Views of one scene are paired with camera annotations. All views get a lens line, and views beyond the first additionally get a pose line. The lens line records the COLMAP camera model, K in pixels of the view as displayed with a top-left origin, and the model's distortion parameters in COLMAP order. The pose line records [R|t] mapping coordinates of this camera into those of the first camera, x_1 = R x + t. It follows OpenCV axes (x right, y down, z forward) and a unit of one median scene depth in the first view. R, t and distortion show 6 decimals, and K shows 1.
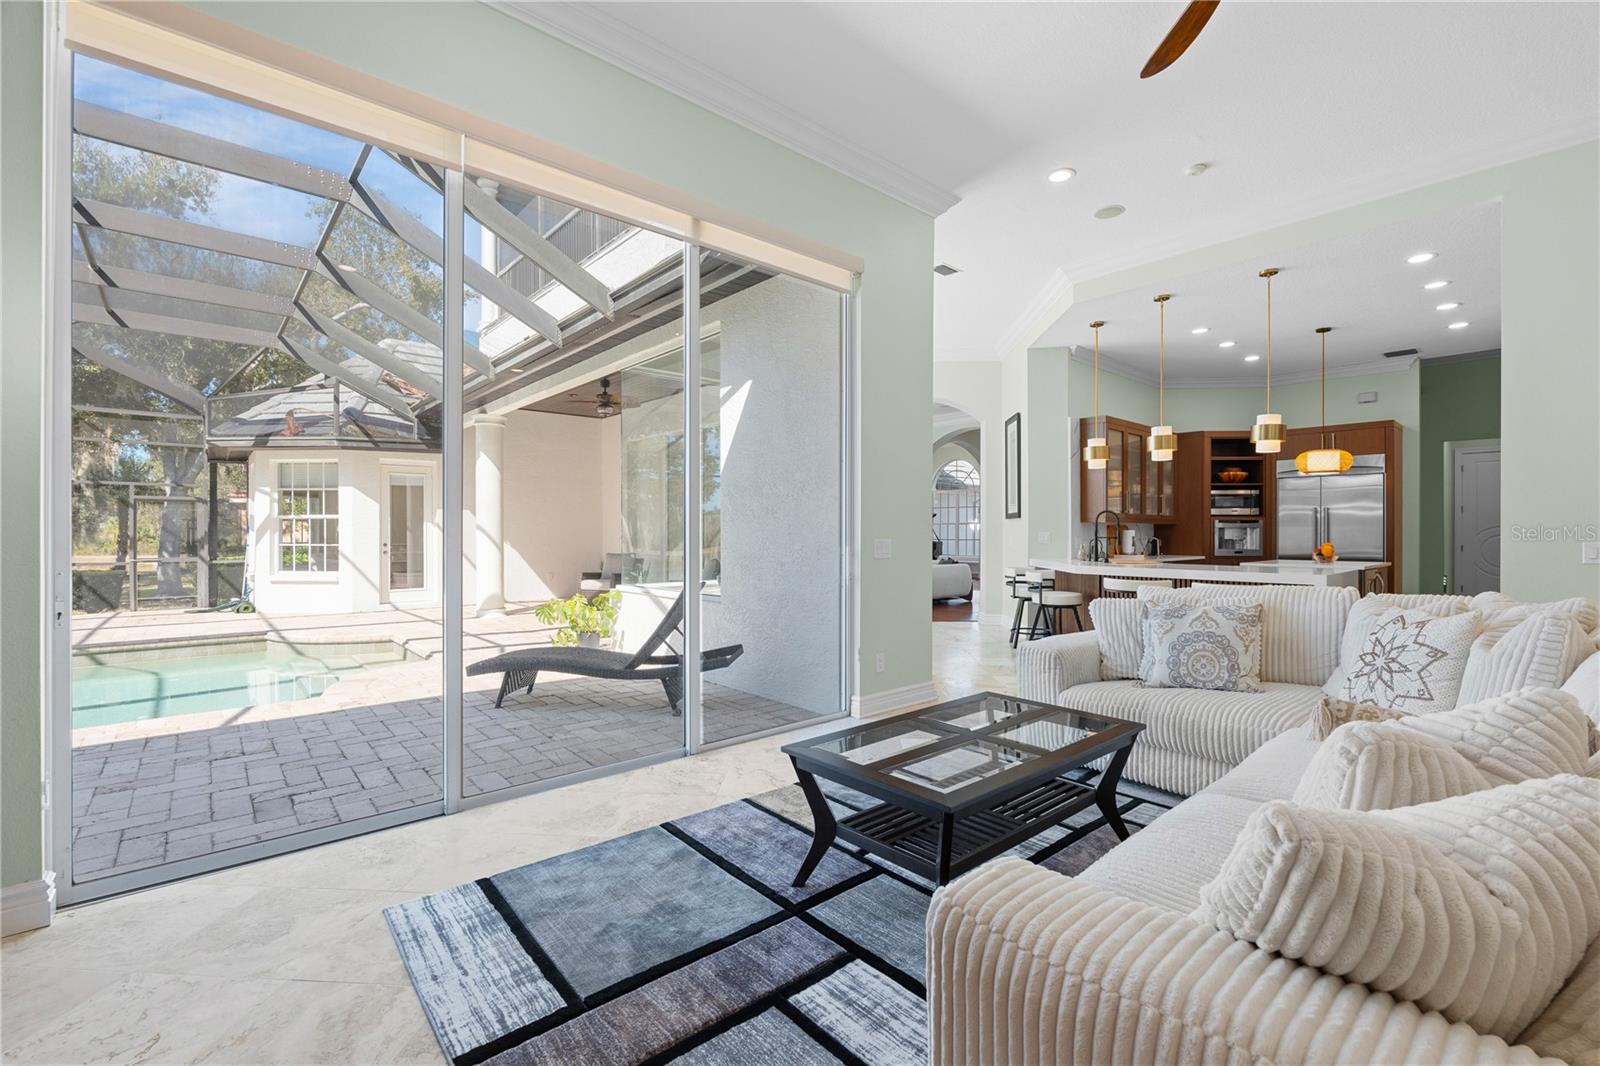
lens RADIAL K [[702.0, 0, 802.4], [0, 702.0, 535.8], [0, 0, 1]] dist [-0.002679, 0.000223]
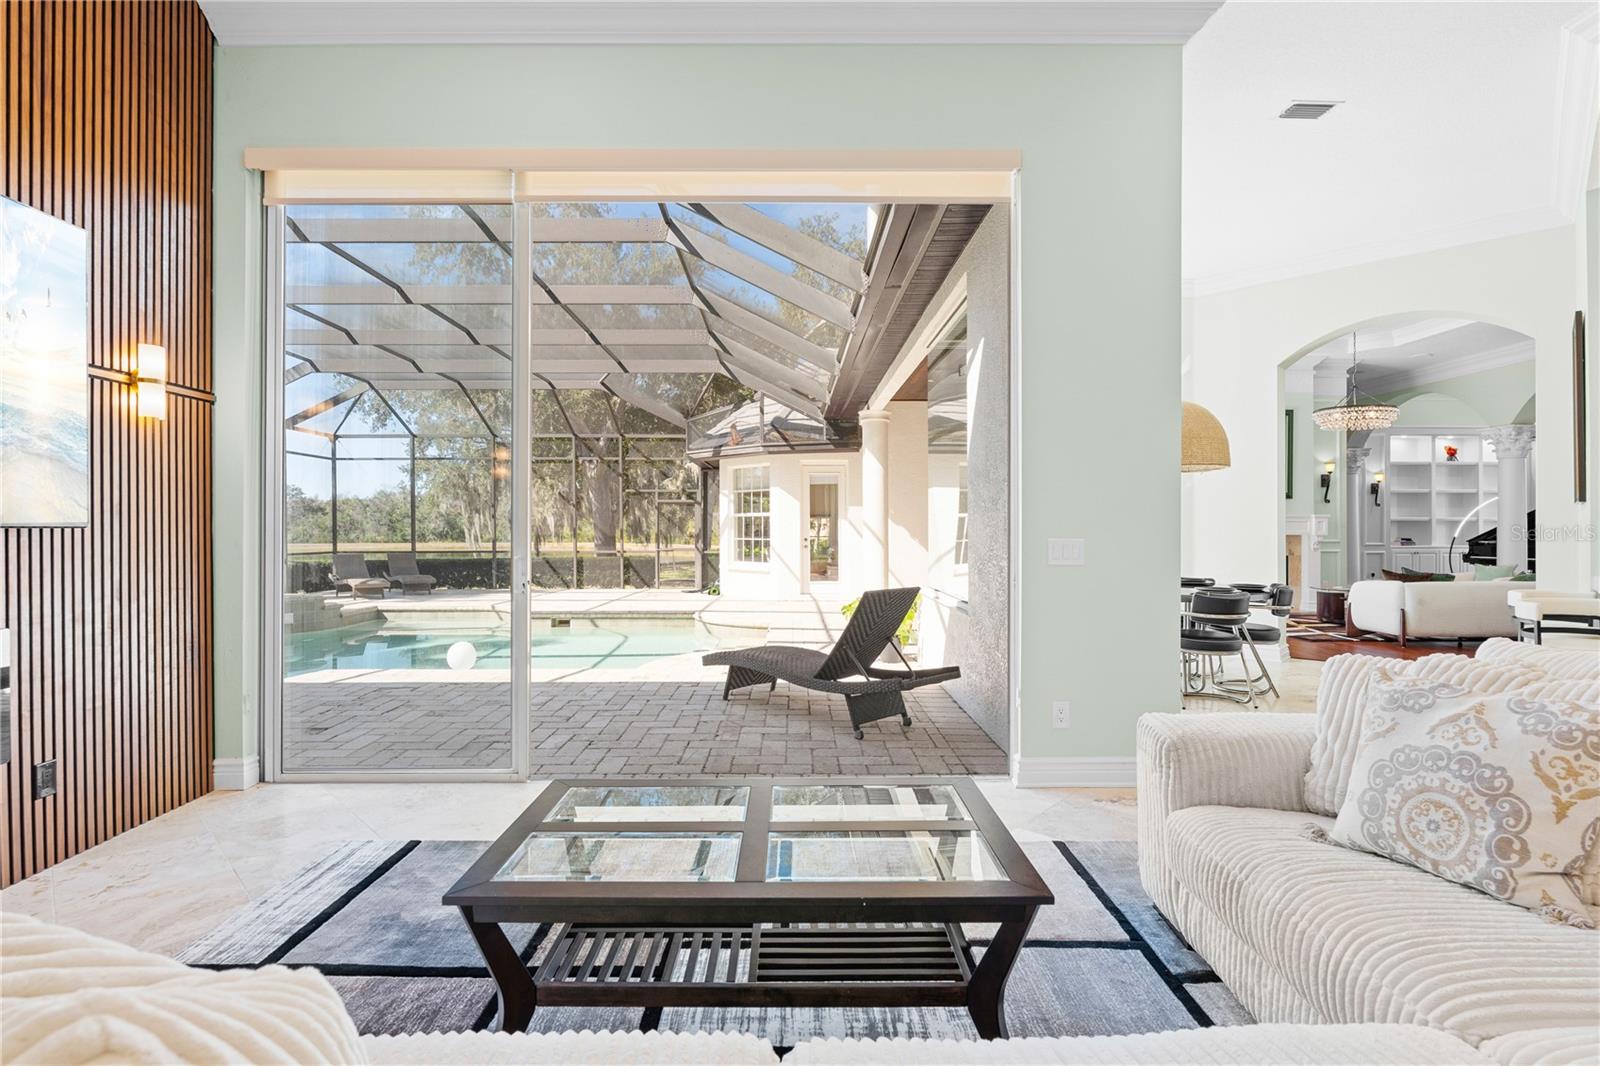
lens RADIAL K [[760.7, 0, 795.0], [0, 760.7, 528.1], [0, 0, 1]] dist [-0.000665, 0.000598]
pose [[0.751033, -0.001068, -0.660264, 0.186379], [-0.000914, 0.999996, -0.002657, -0.001759], [0.660264, 0.002599, 0.751029, 0.113025]]
